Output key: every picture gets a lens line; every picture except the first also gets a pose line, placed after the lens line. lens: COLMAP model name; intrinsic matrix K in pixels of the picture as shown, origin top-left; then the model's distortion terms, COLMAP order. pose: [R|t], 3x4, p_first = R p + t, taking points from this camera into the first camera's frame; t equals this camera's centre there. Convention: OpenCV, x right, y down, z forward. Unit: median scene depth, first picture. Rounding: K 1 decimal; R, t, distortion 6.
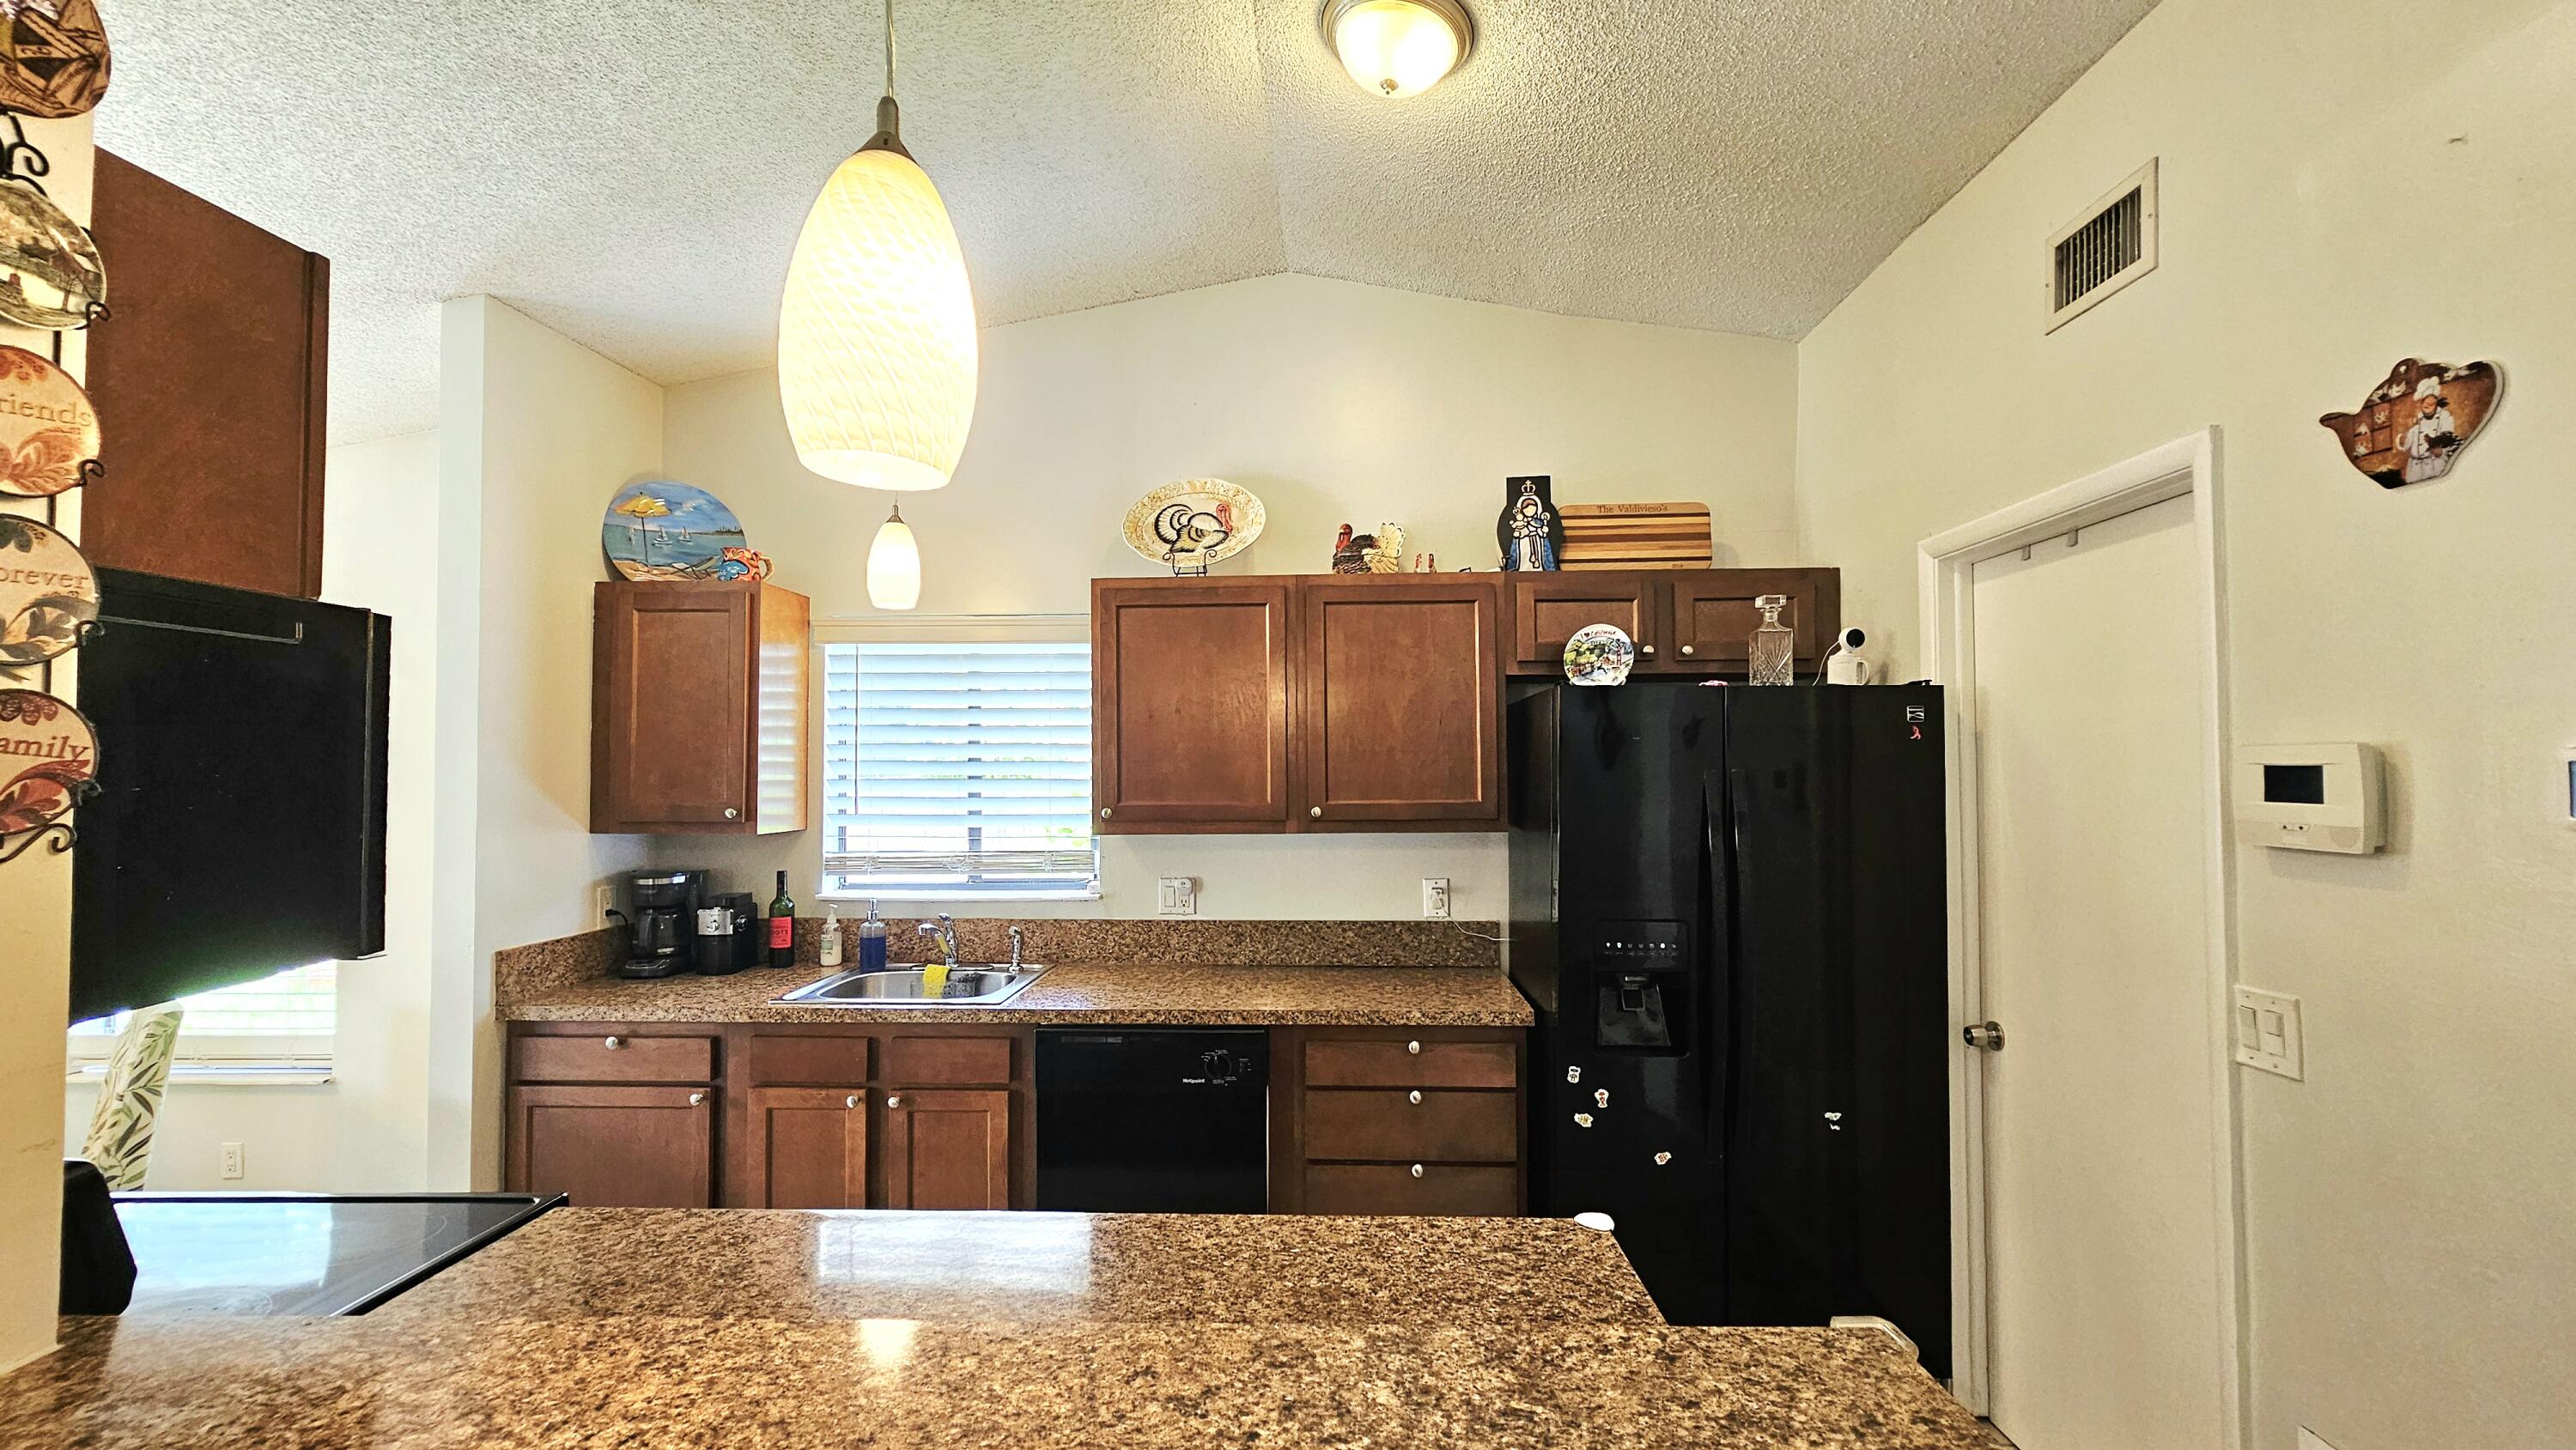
lens RADIAL K [[1053.8, 0, 1292.7], [0, 1053.8, 738.3], [0, 0, 1]] dist [-0.005308, 0.000261]
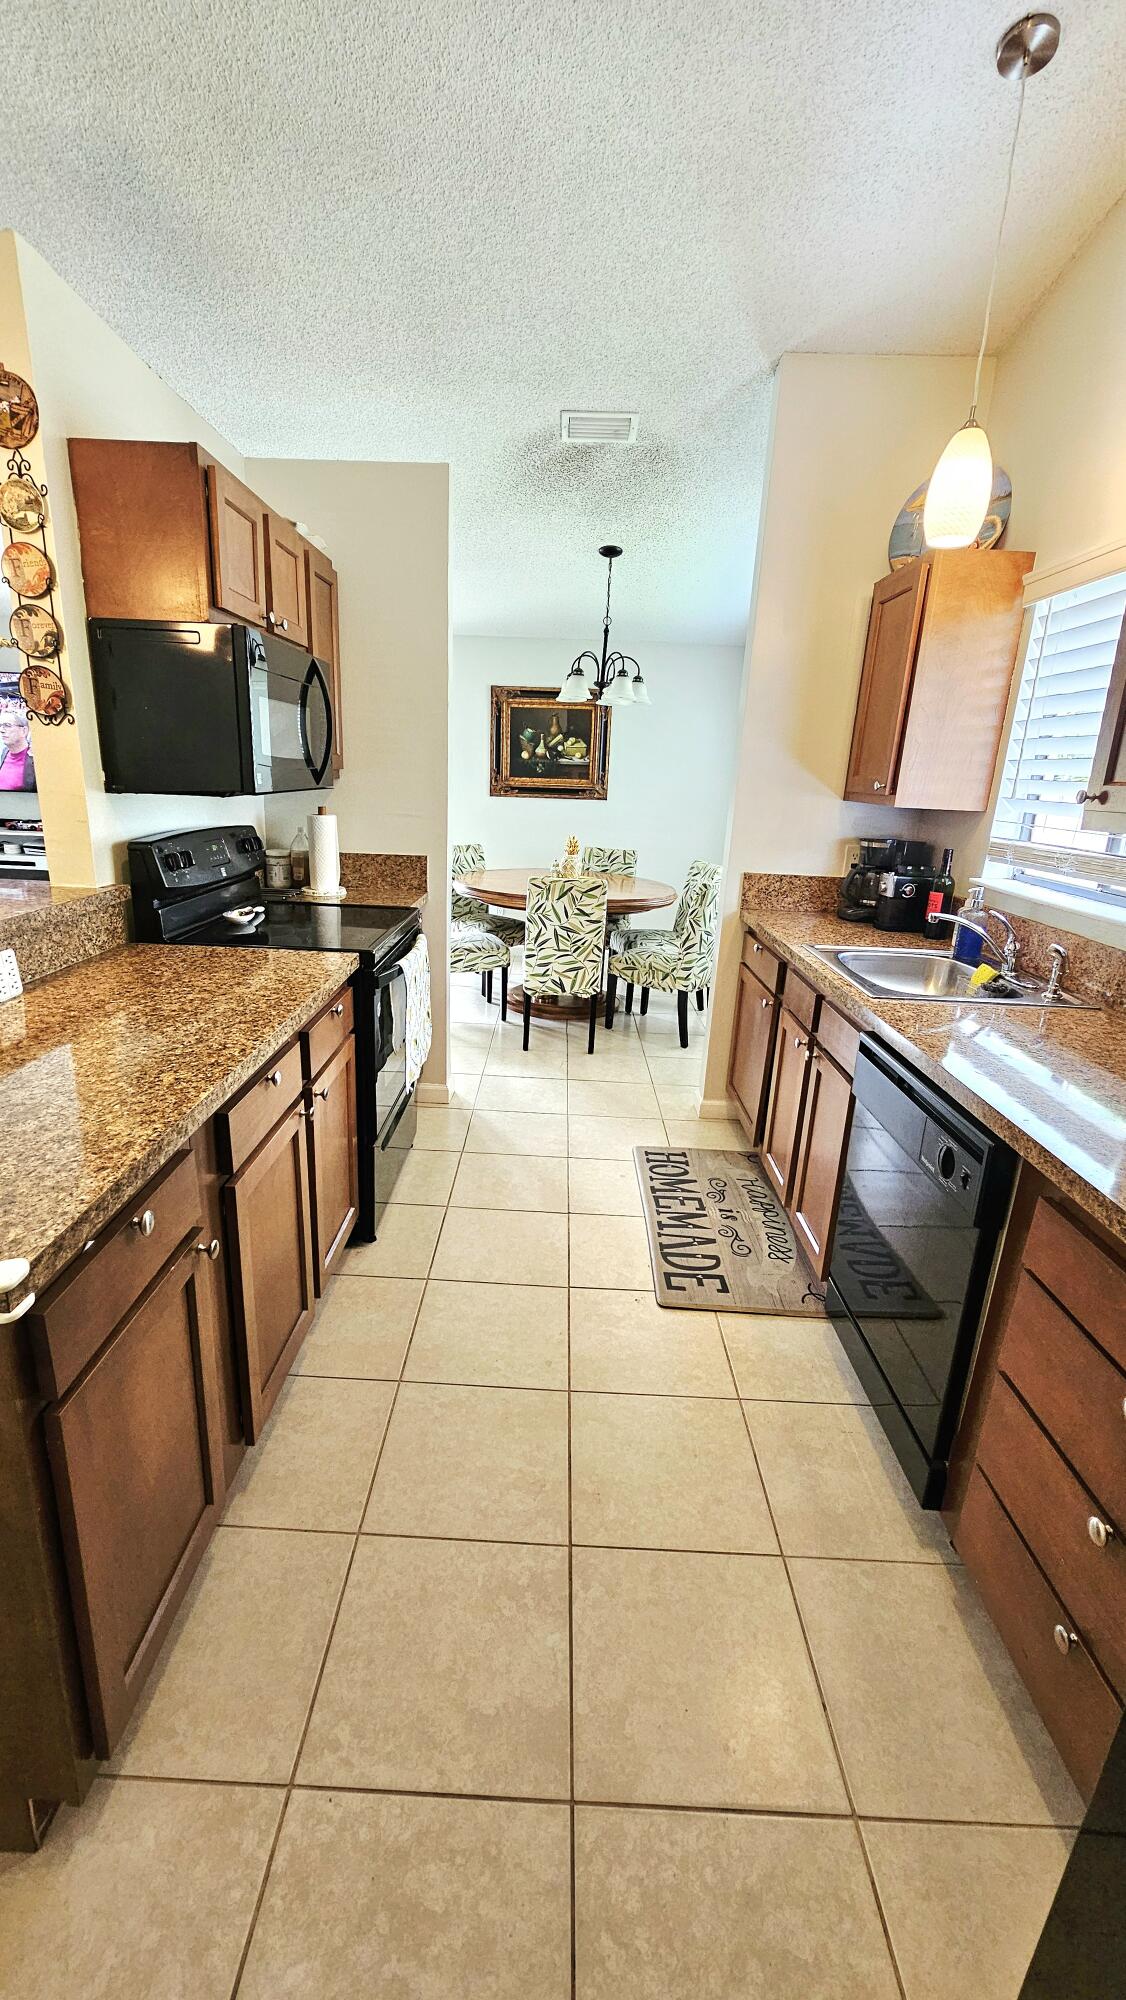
lens RADIAL K [[812.7, 0, 540.1], [0, 812.7, 1003.8], [0, 0, 1]] dist [0.001067, 0.000164]
pose [[0.014577, 0.284578, -0.958542, 0.369203], [-0.014798, 0.958600, 0.284370, 0.054929], [0.999784, 0.010039, 0.018185, 0.647045]]
